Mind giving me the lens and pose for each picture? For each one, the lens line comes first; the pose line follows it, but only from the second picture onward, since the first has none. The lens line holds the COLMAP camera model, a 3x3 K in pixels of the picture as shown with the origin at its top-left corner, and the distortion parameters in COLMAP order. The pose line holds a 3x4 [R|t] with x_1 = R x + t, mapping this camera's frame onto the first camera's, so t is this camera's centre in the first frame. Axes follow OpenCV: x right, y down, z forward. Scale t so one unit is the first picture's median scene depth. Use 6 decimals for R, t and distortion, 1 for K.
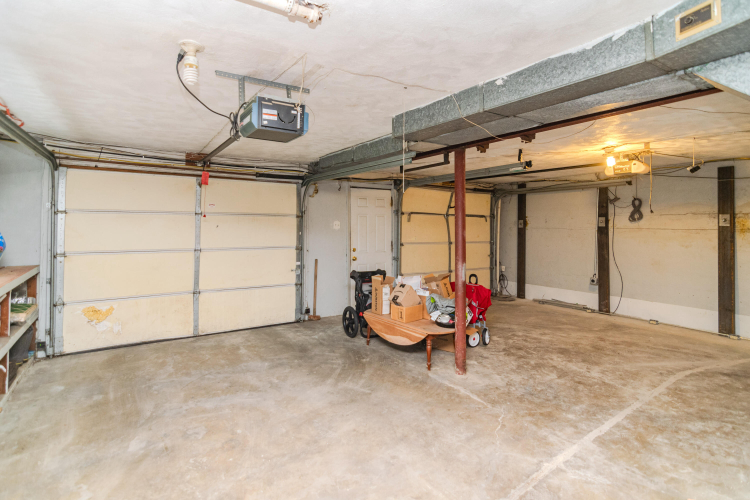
lens RADIAL K [[388.0, 0, 374.2], [0, 388.0, 220.1], [0, 0, 1]] dist [-0.004108, -0.000692]
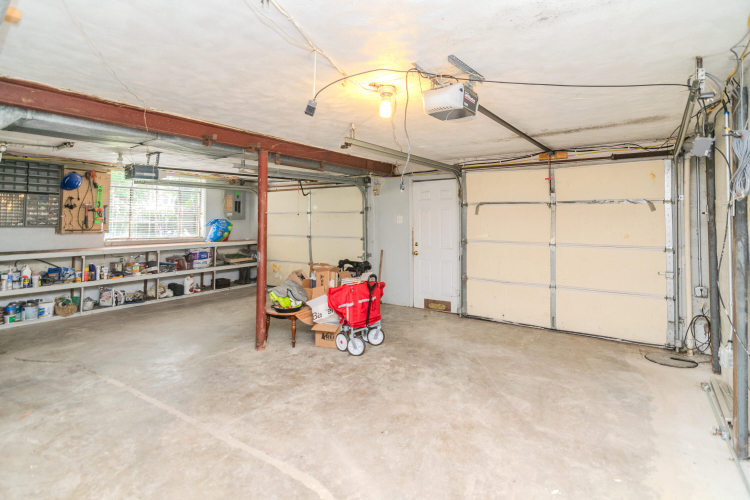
lens RADIAL K [[388.0, 0, 374.2], [0, 388.0, 220.1], [0, 0, 1]] dist [-0.004108, -0.000692]
pose [[0.335265, -0.005892, -0.942106, 1.454782], [0.016382, 0.999866, -0.000424, 0.023299], [0.941982, -0.015292, 0.335316, 0.970269]]
